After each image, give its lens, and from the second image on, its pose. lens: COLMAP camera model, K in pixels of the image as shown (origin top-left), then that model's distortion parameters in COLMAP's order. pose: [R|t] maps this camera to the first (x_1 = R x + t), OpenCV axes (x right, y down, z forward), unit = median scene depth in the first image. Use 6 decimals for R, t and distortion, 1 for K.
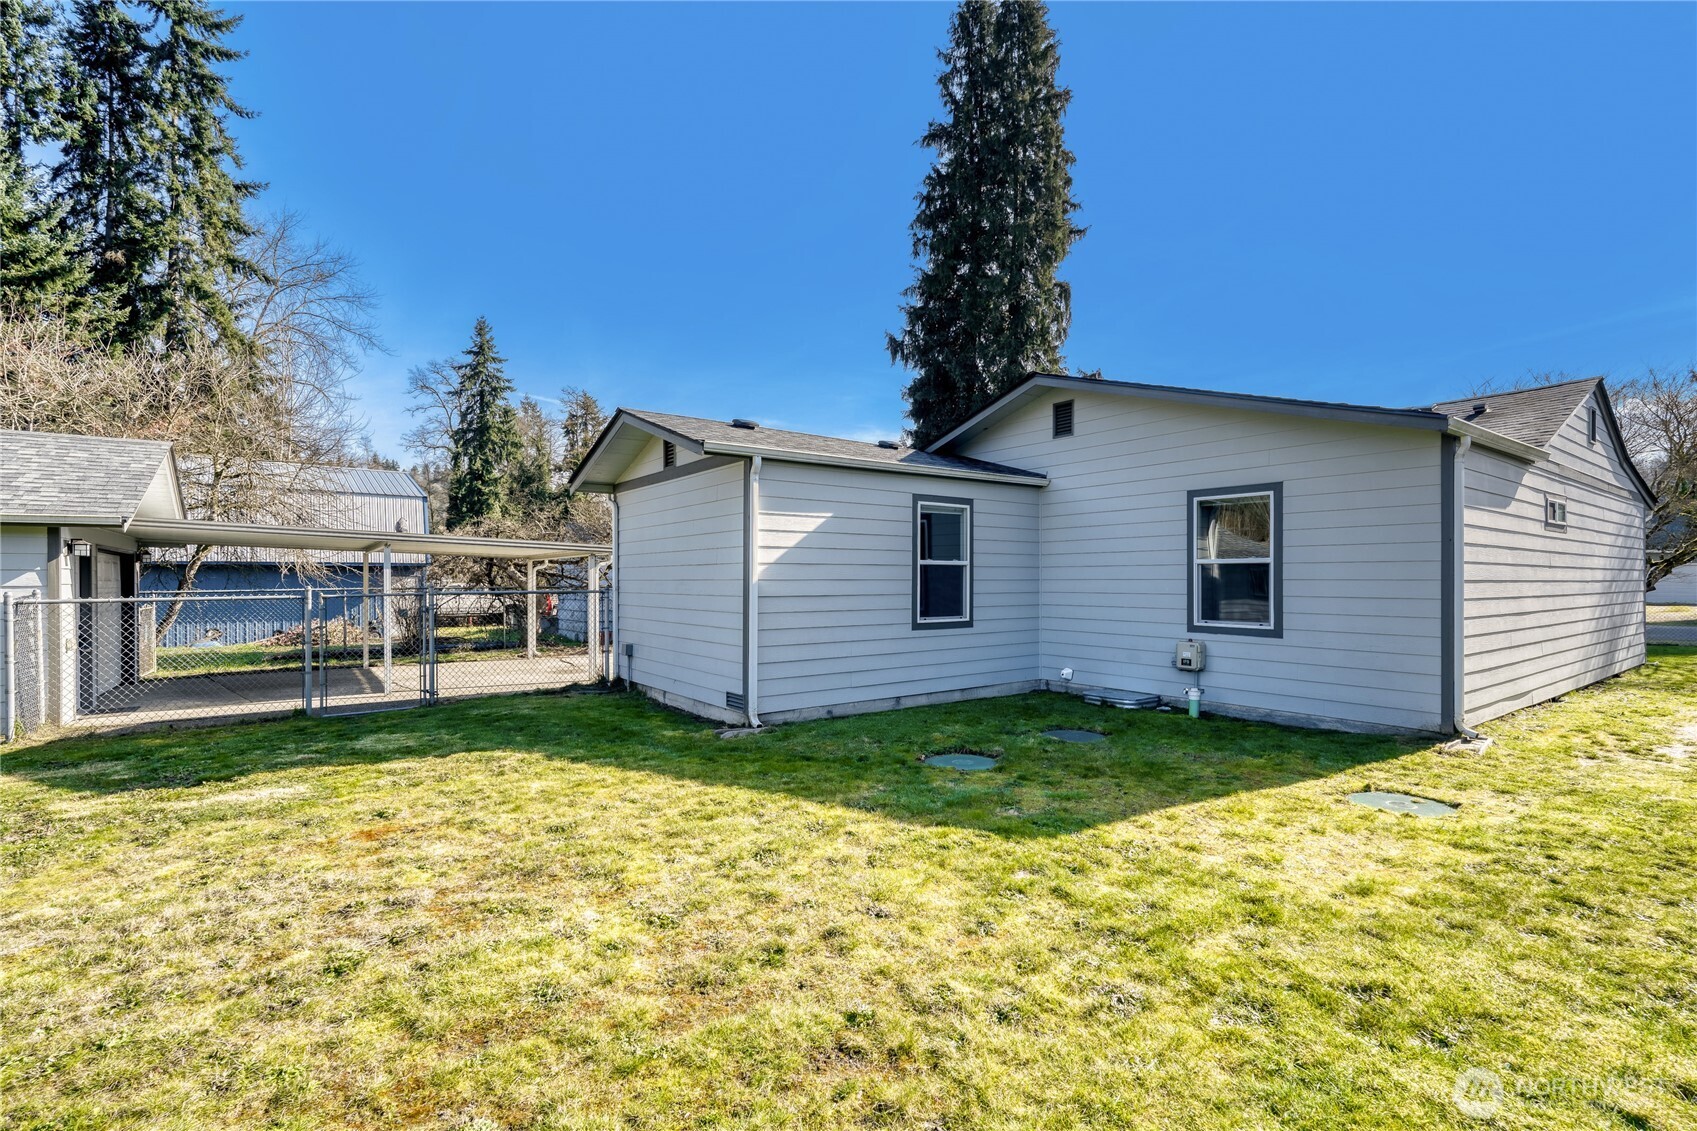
lens RADIAL K [[757.6, 0, 842.1], [0, 757.6, 569.7], [0, 0, 1]] dist [-0.003007, -0.000034]
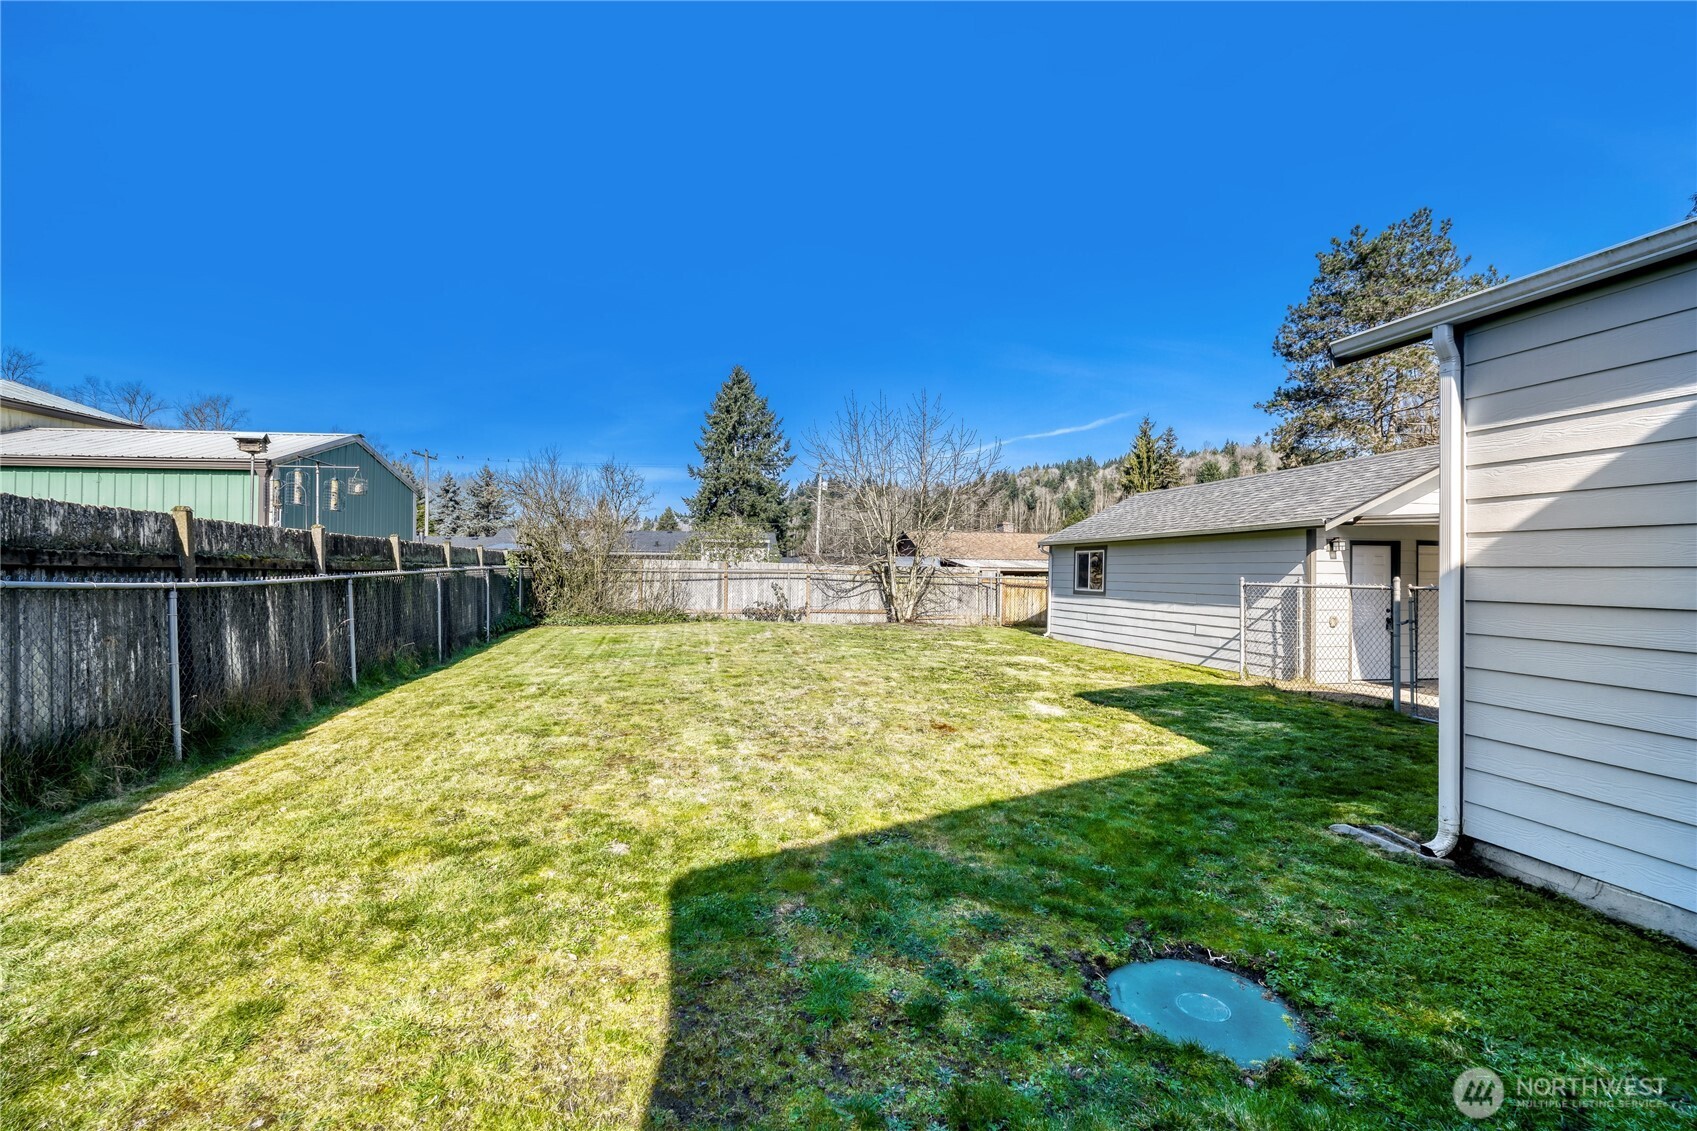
lens RADIAL K [[760.8, 0, 842.5], [0, 760.8, 566.6], [0, 0, 1]] dist [-0.003994, -0.000632]
pose [[-0.409999, -0.005128, -0.912072, 0.346472], [0.001296, 0.999980, -0.006205, 0.010531], [0.912085, -0.003726, -0.409984, 0.560192]]
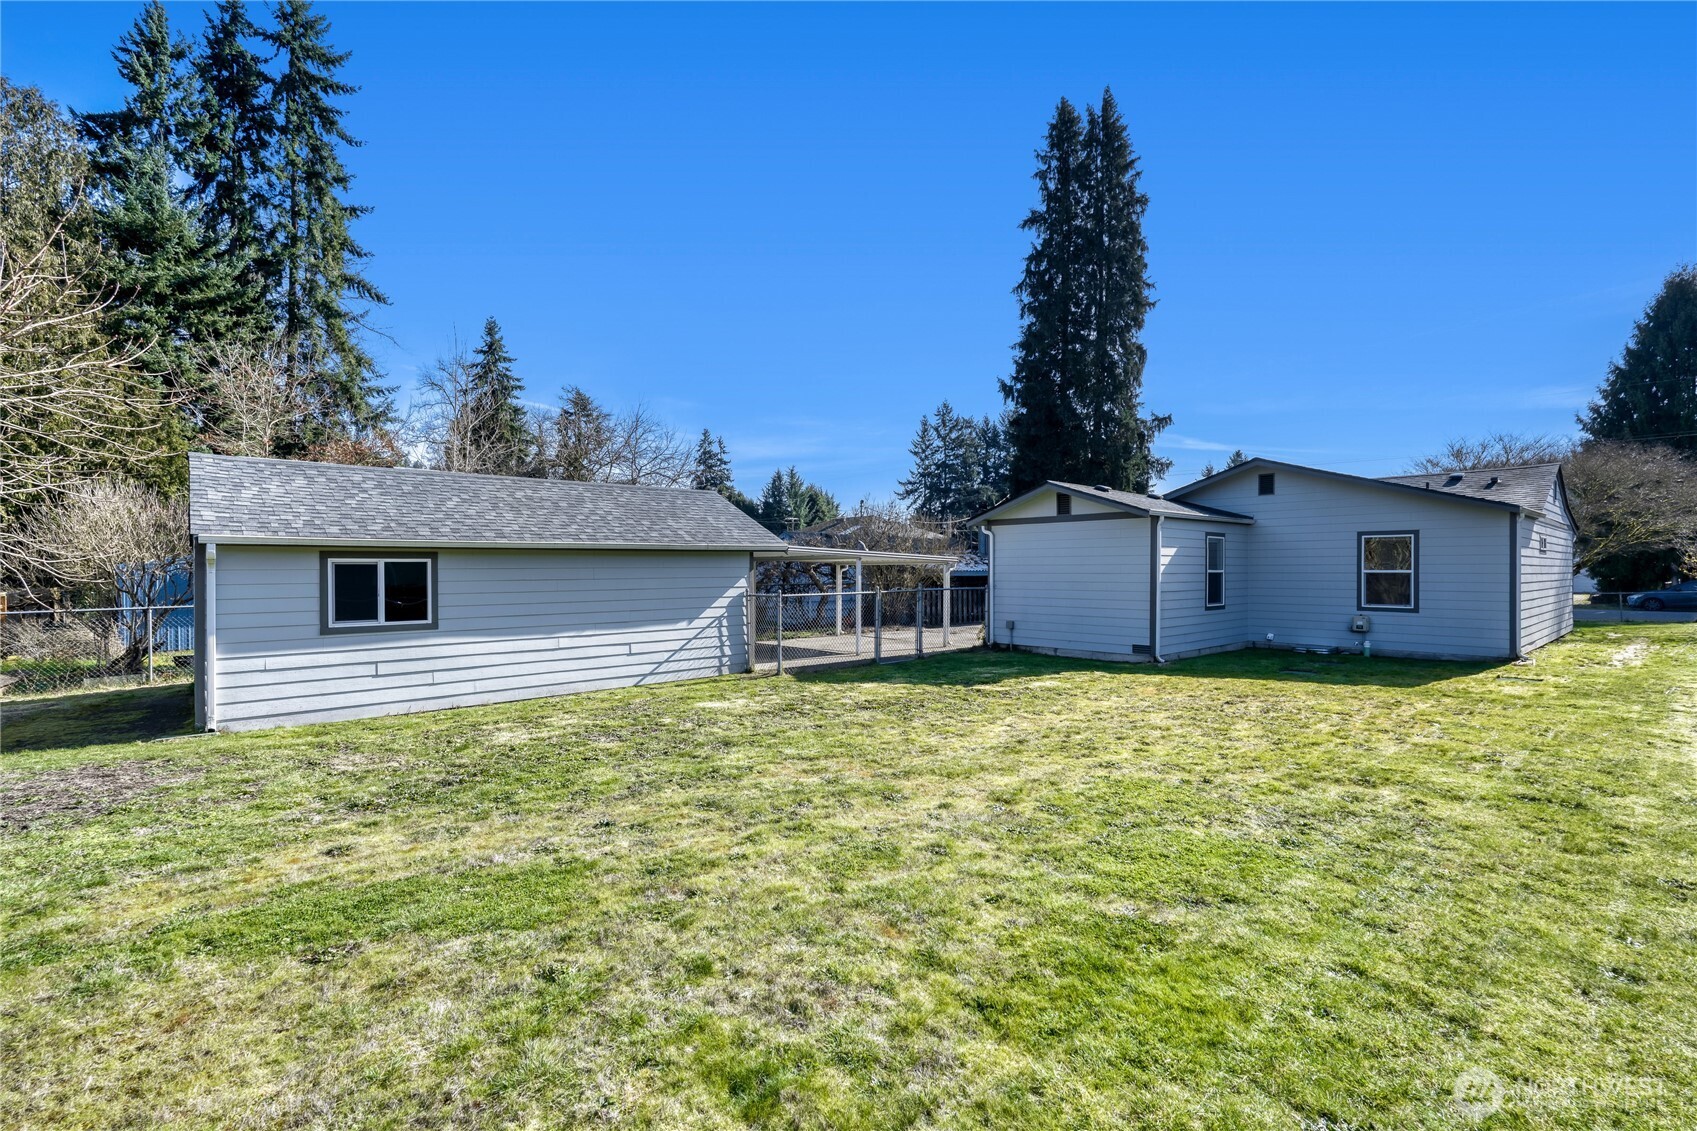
lens RADIAL K [[760.8, 0, 842.5], [0, 760.8, 566.6], [0, 0, 1]] dist [-0.003994, -0.000632]
pose [[0.995929, -0.000066, 0.090144, -0.700094], [-0.000598, 0.999973, 0.007339, -0.026151], [-0.090142, -0.007363, 0.995902, -0.516420]]
